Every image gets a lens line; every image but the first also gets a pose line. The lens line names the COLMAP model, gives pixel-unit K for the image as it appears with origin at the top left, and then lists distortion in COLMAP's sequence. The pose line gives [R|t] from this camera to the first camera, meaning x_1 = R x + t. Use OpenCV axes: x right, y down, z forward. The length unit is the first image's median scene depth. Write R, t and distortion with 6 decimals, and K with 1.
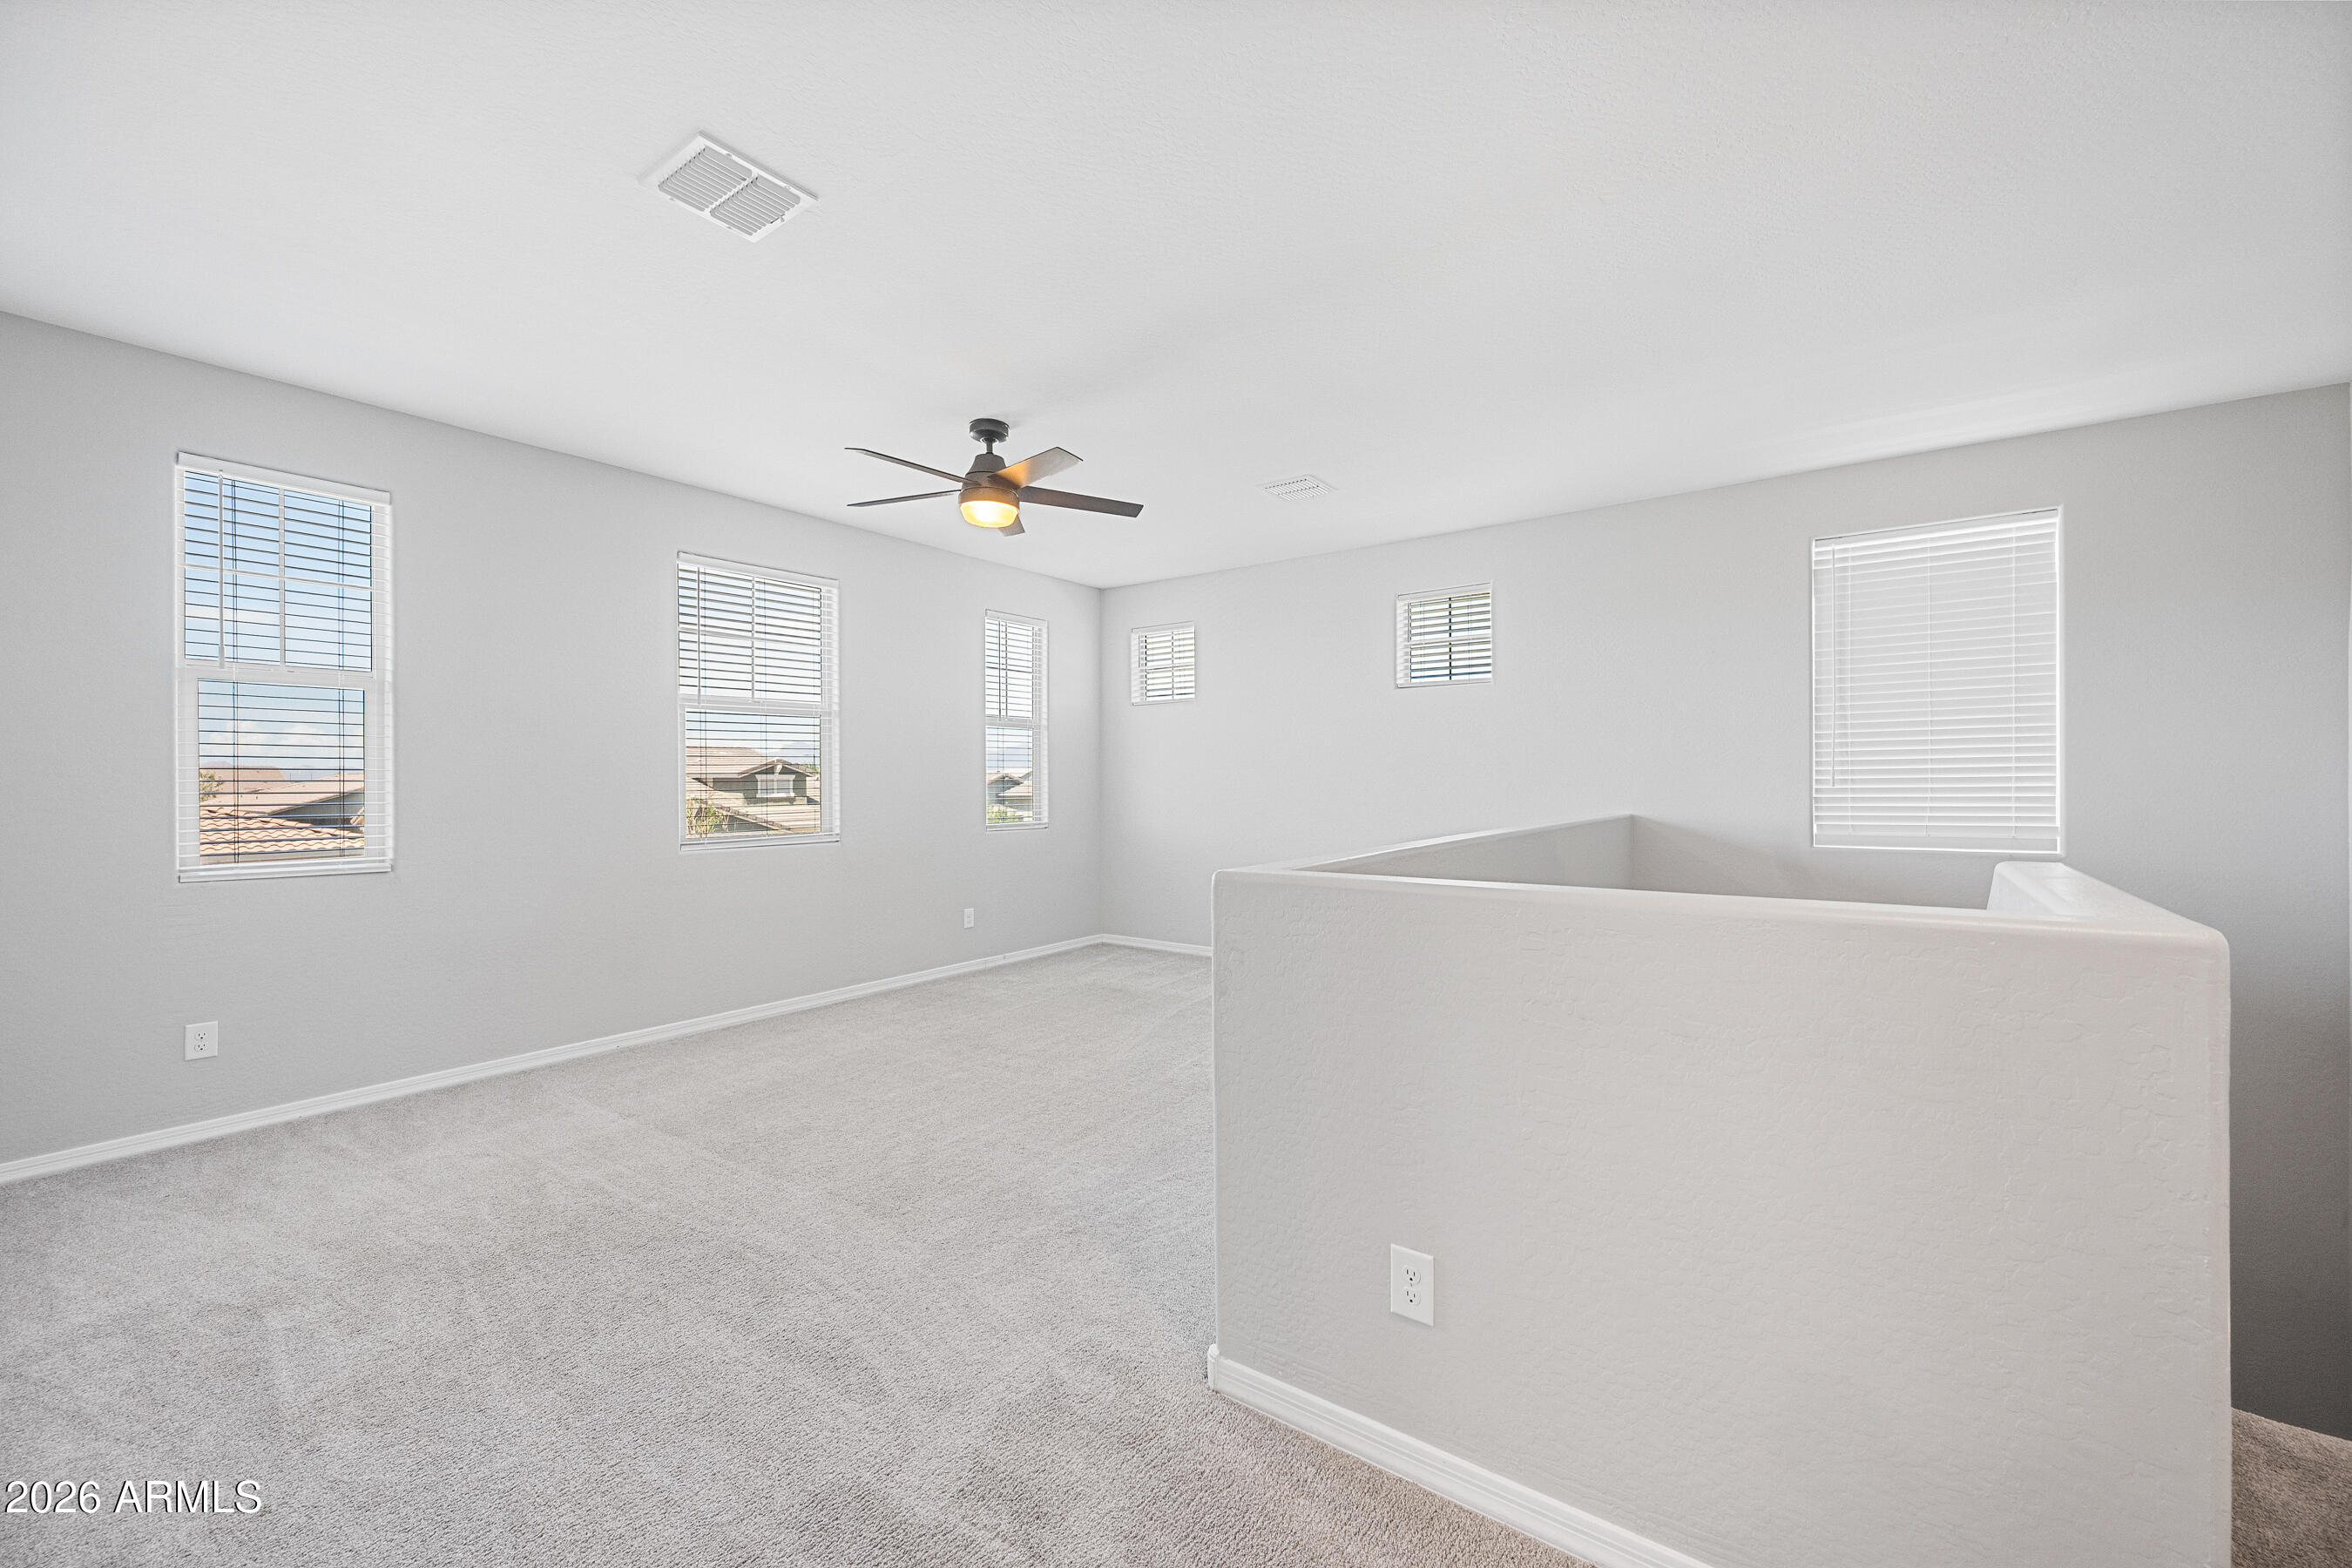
lens RADIAL K [[930.0, 0, 1184.1], [0, 930.0, 791.6], [0, 0, 1]] dist [-0.000363, -0.000014]
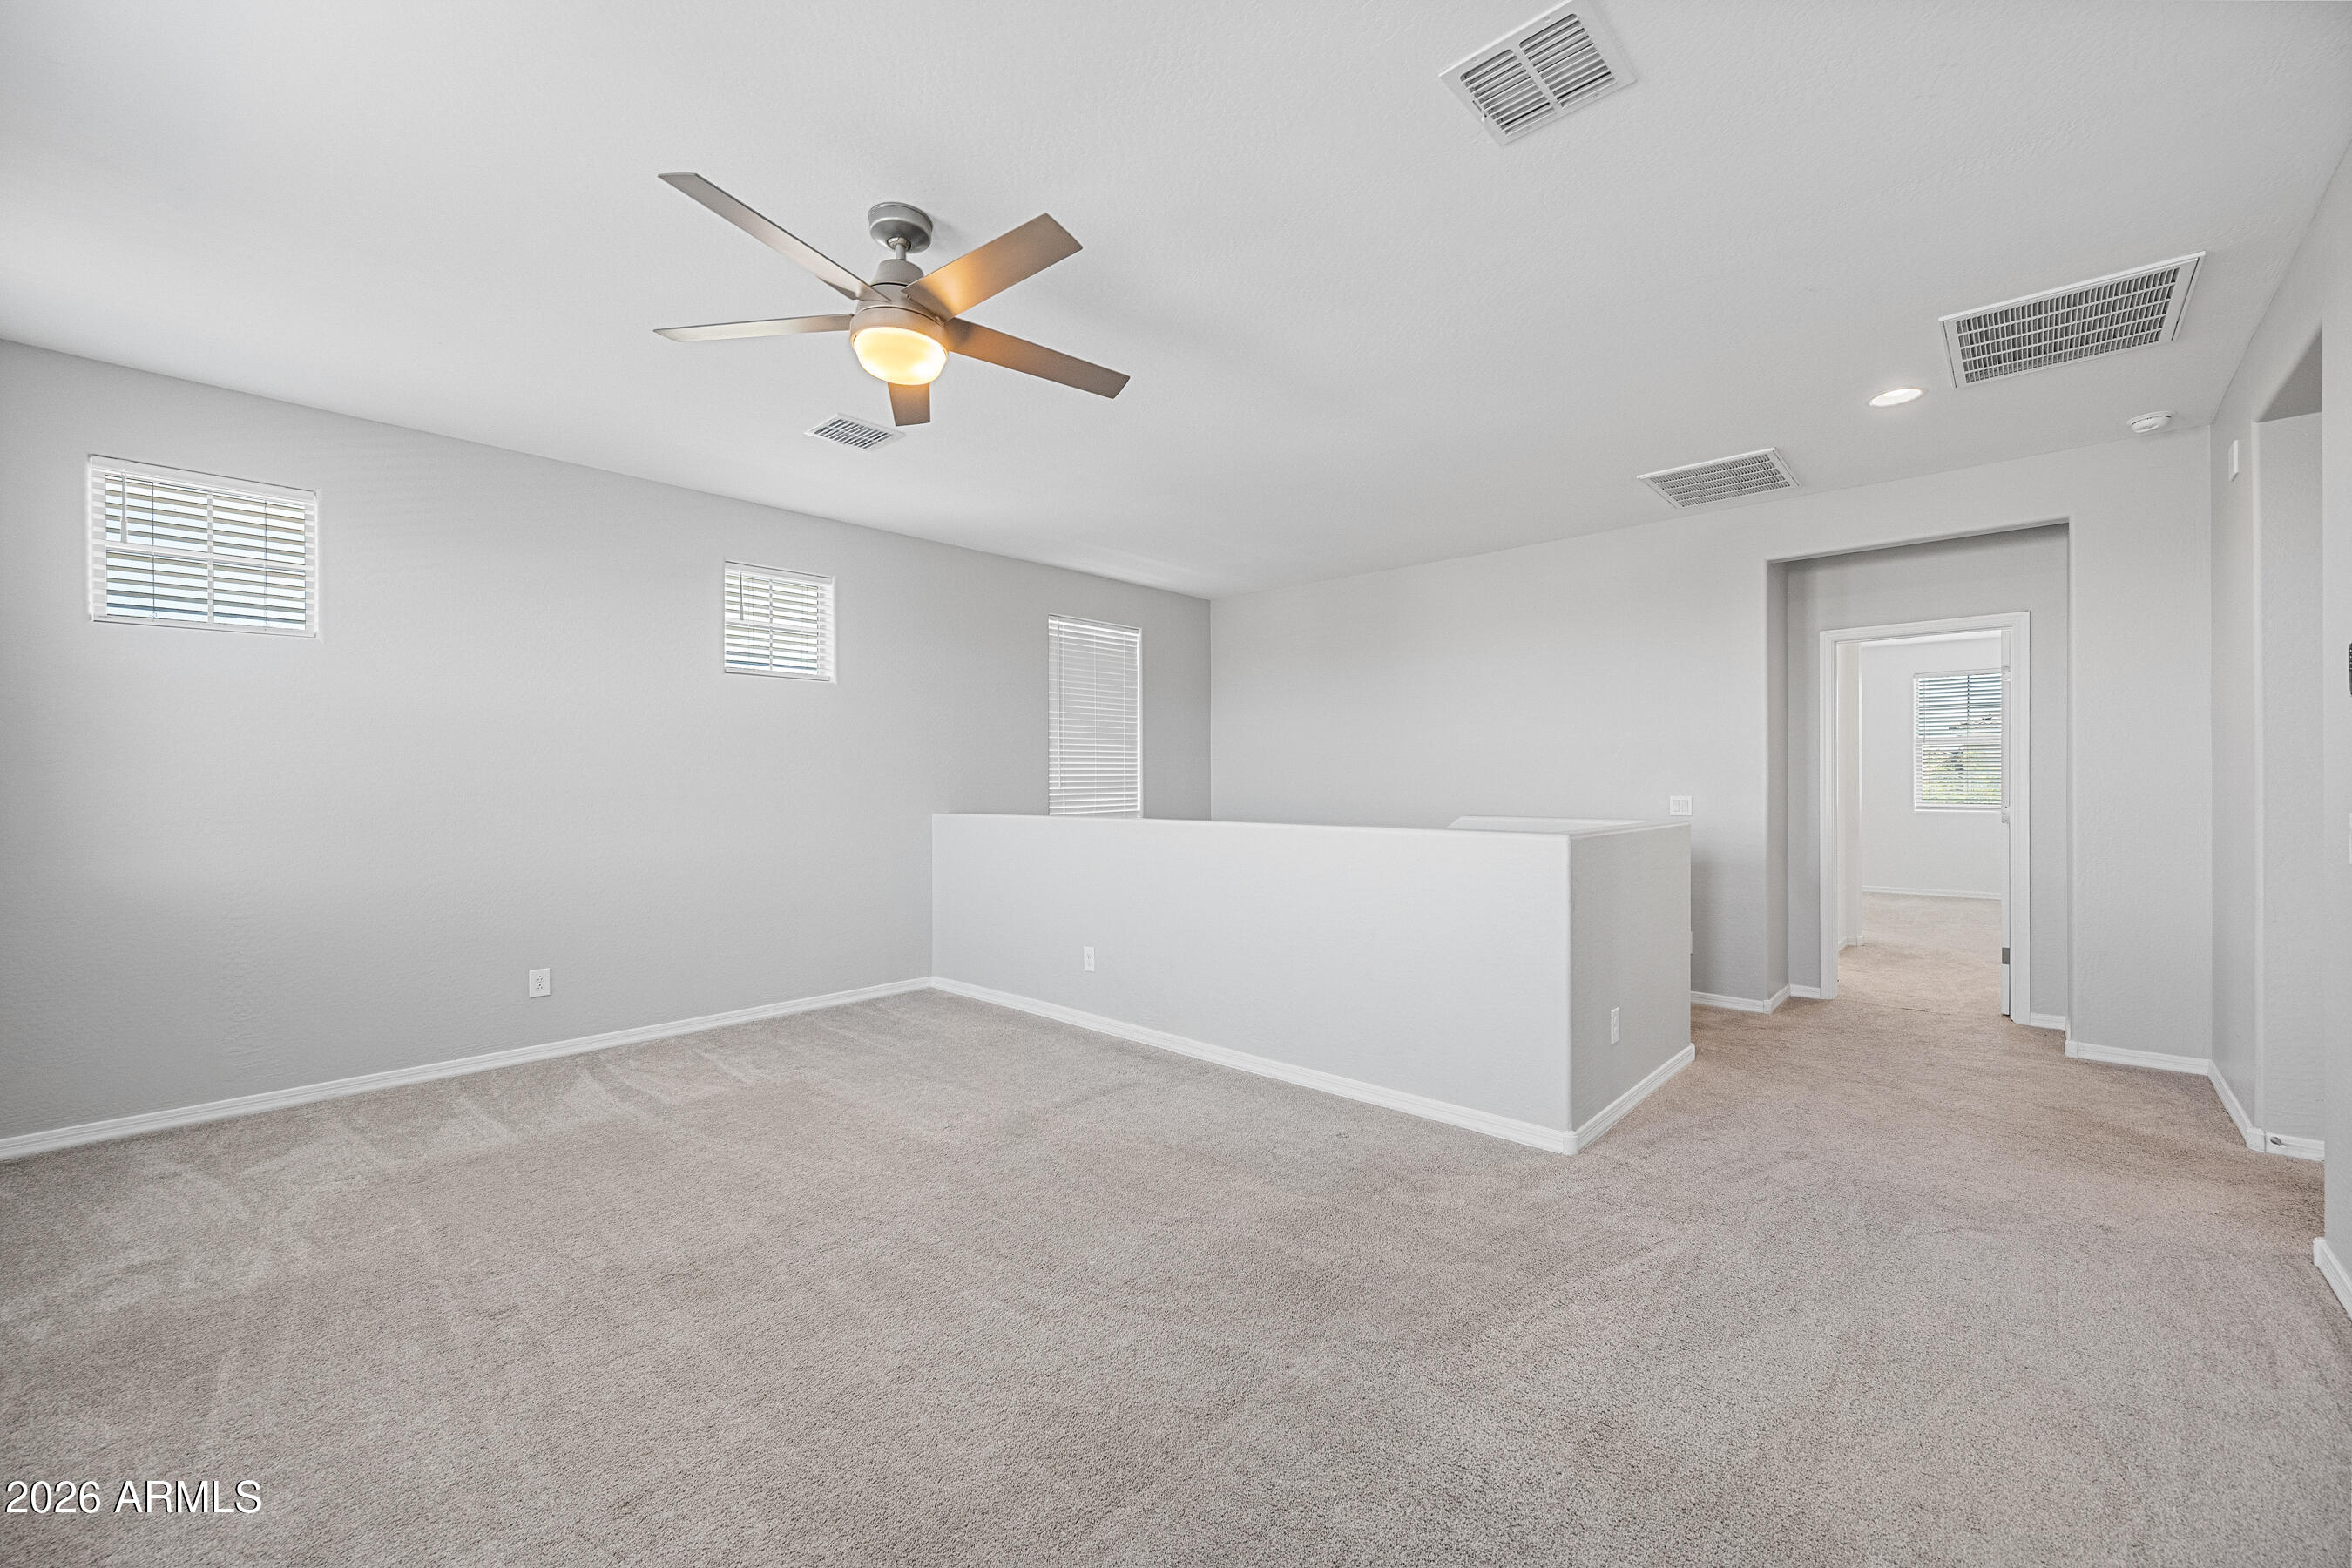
lens RADIAL K [[930.0, 0, 1184.1], [0, 930.0, 791.6], [0, 0, 1]] dist [-0.000363, -0.000014]
pose [[0.124830, -0.012958, 0.992094, -0.735155], [0.005404, 0.999909, 0.012380, -0.017137], [-0.992163, 0.003816, 0.124889, 0.642165]]
